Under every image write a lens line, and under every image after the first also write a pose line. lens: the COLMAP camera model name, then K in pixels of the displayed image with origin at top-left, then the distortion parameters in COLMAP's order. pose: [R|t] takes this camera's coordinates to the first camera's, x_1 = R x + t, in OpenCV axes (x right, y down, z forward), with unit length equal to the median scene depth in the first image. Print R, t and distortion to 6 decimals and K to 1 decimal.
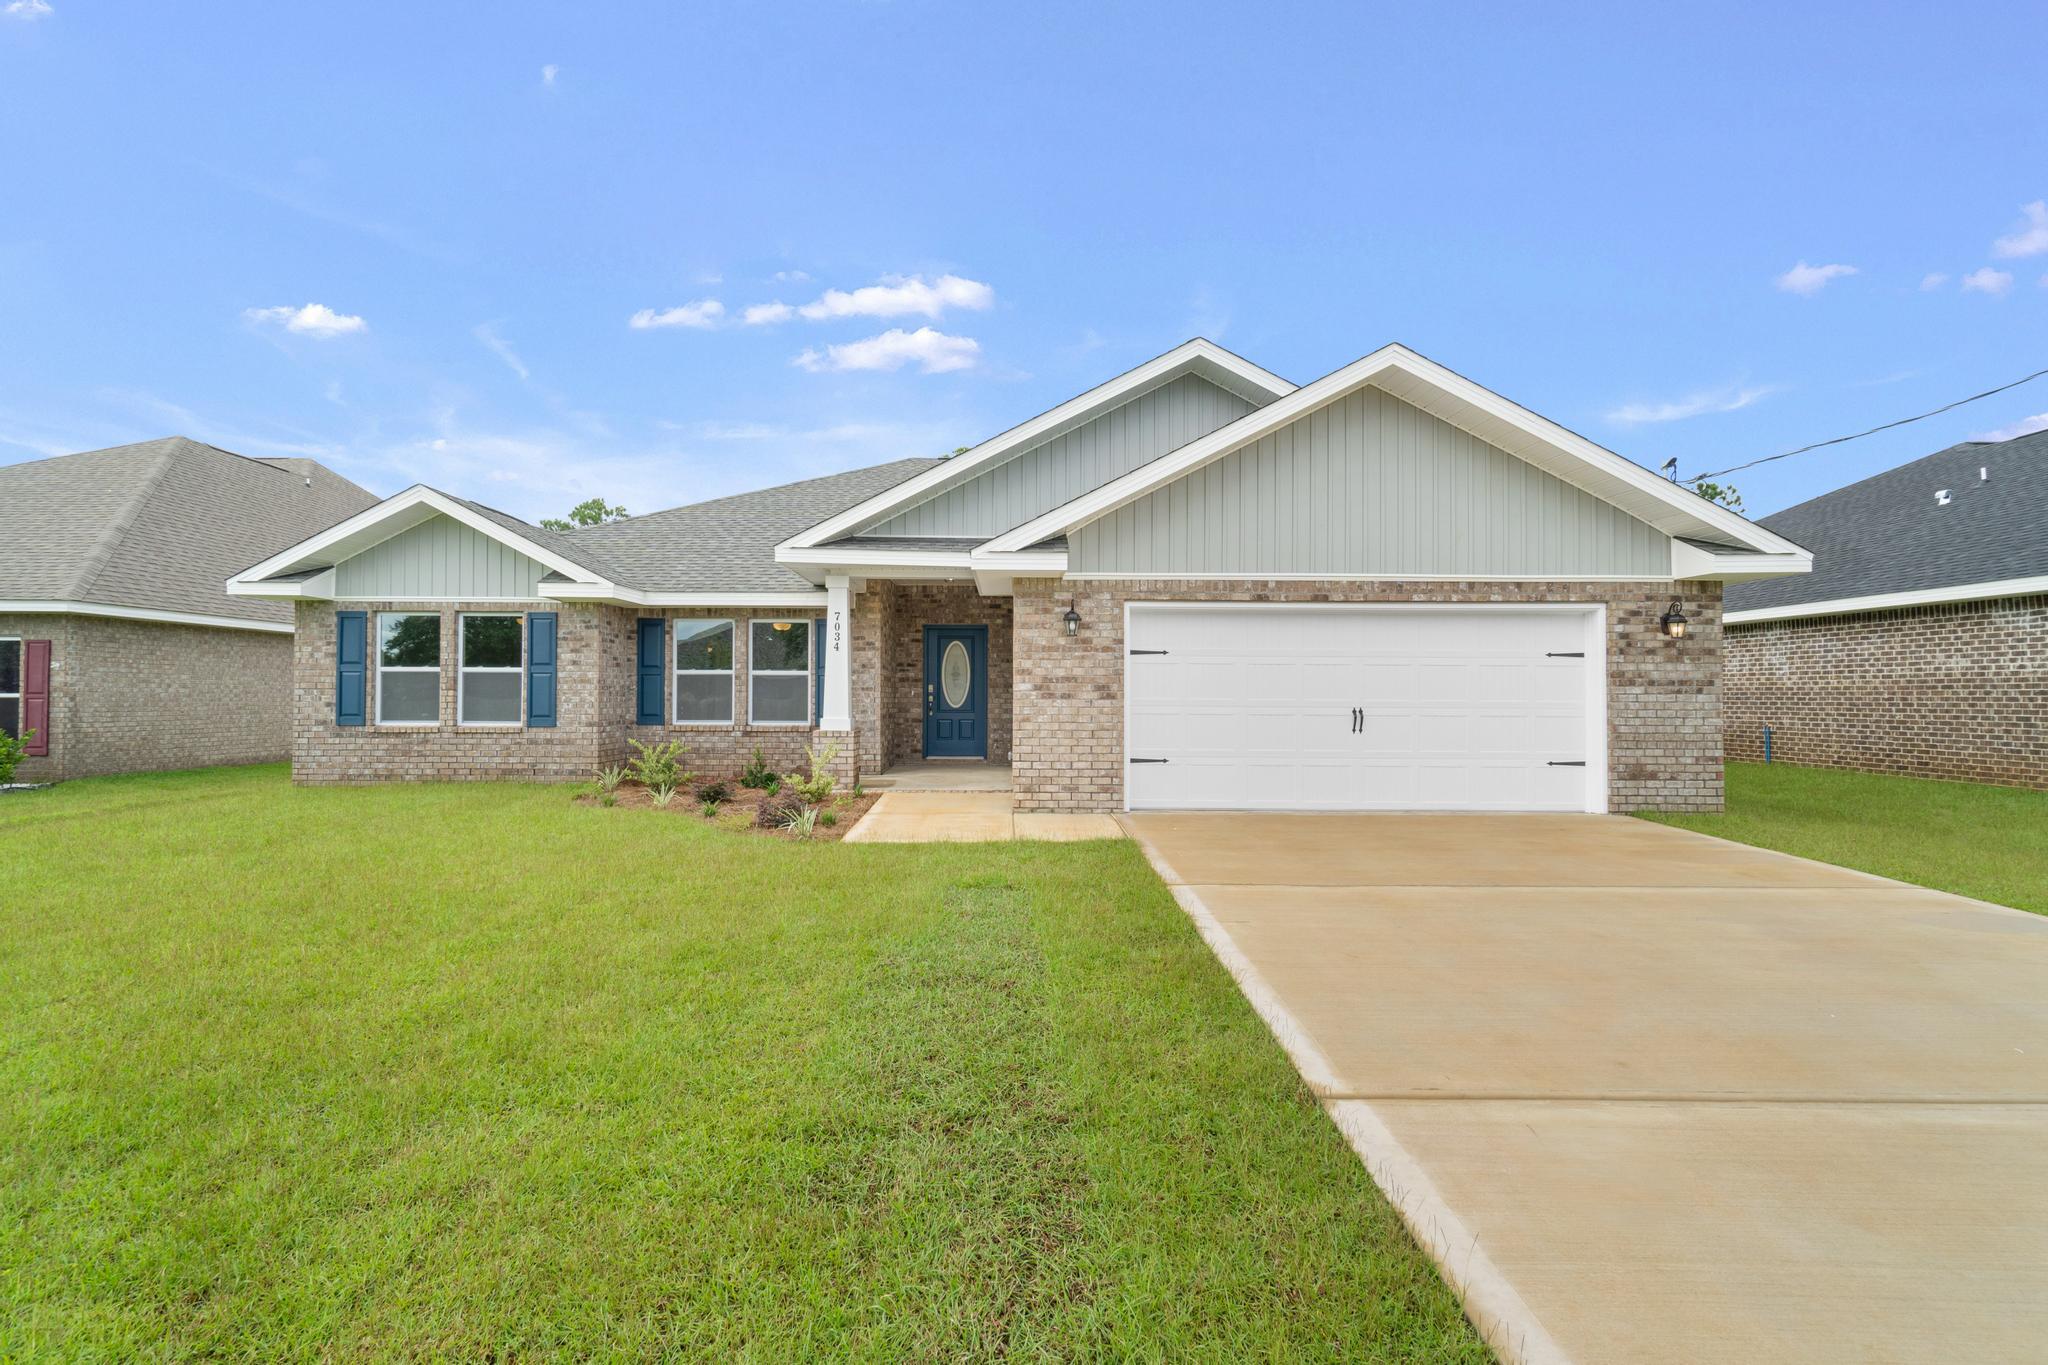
lens RADIAL K [[889.9, 0, 1021.7], [0, 889.9, 691.5], [0, 0, 1]] dist [-0.004840, 0.001683]
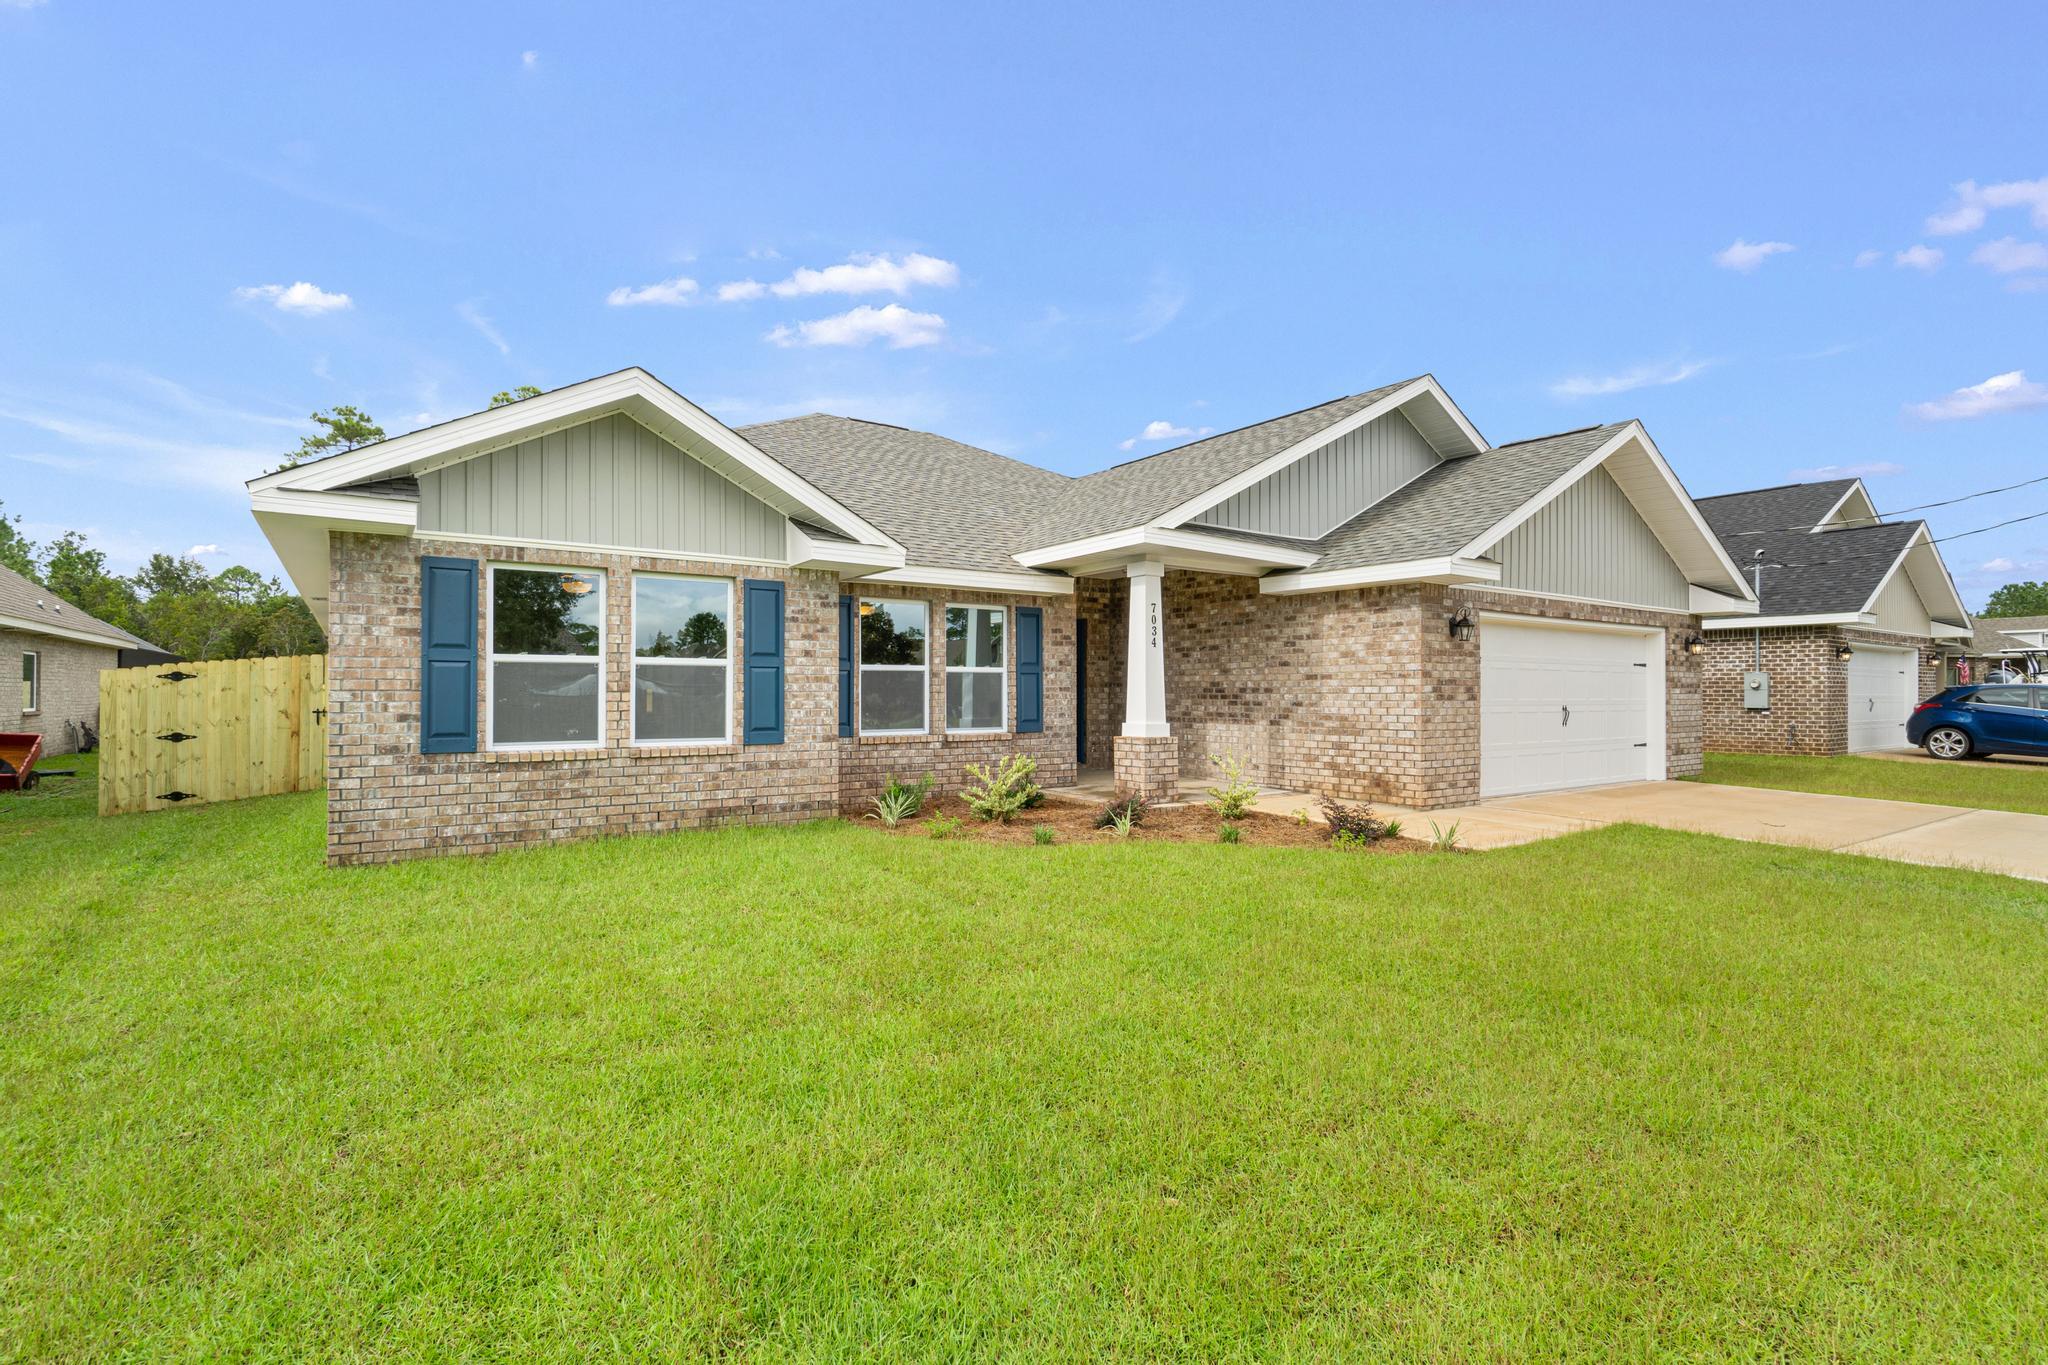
lens RADIAL K [[924.2, 0, 988.5], [0, 924.2, 691.7], [0, 0, 1]] dist [-0.008430, -0.000135]
pose [[0.838109, -0.002701, 0.545497, -0.787822], [-0.001140, 0.999977, 0.006703, -0.006717], [-0.545502, -0.006239, 0.838086, 0.295867]]
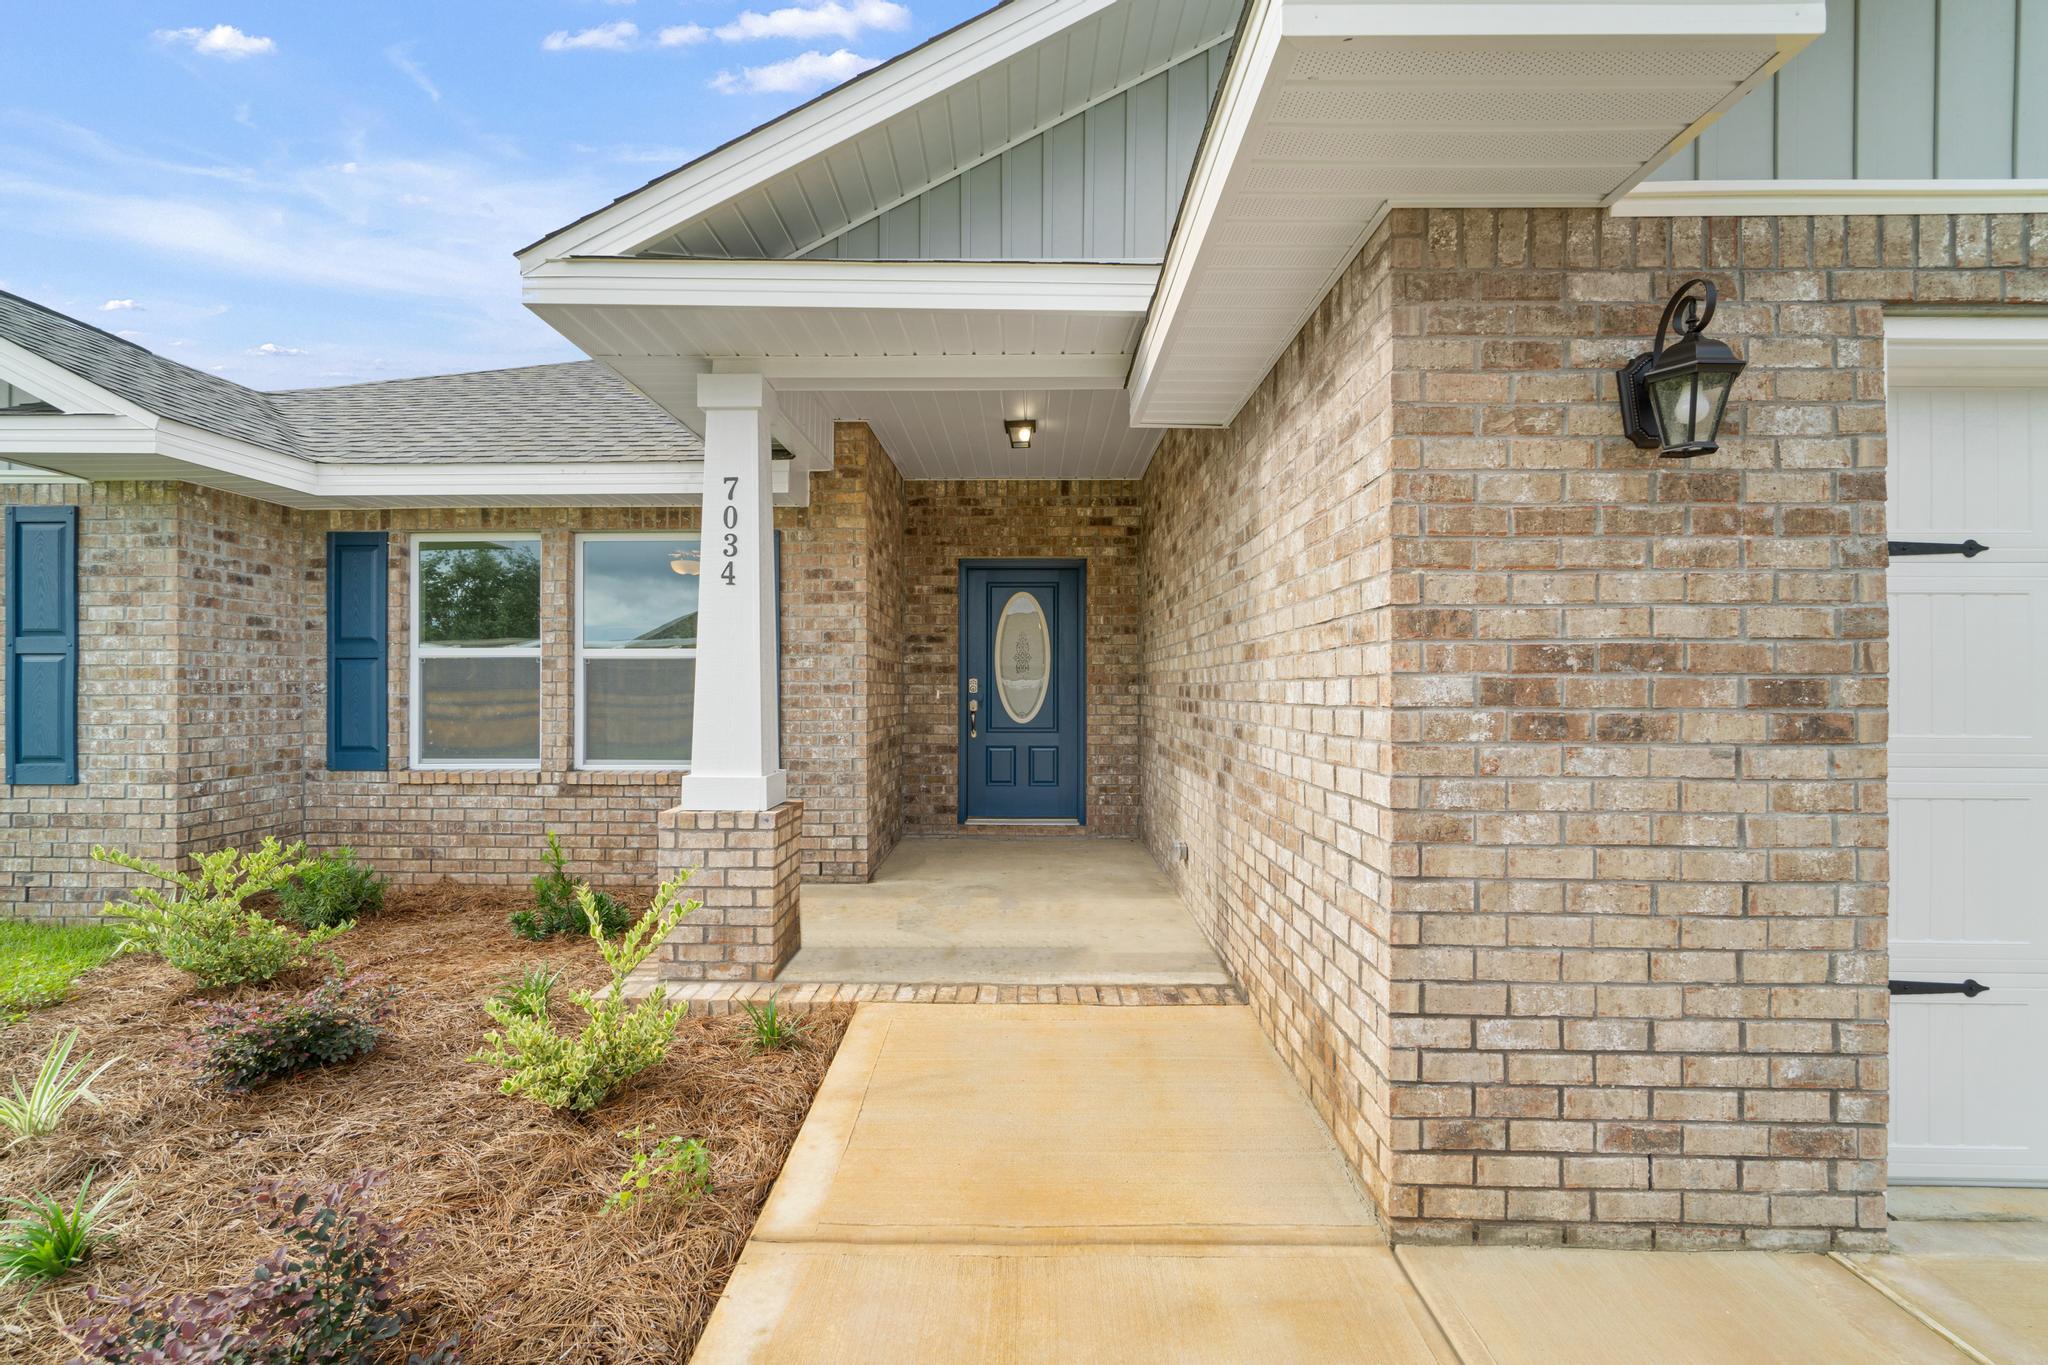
lens RADIAL K [[889.9, 0, 1019.2], [0, 889.9, 688.7], [0, 0, 1]] dist [-0.004840, 0.001683]
pose [[0.999677, -0.003262, -0.025222, -0.077044], [0.003425, 0.999974, 0.006408, -0.005854], [0.025201, -0.006492, 0.999661, 0.600443]]
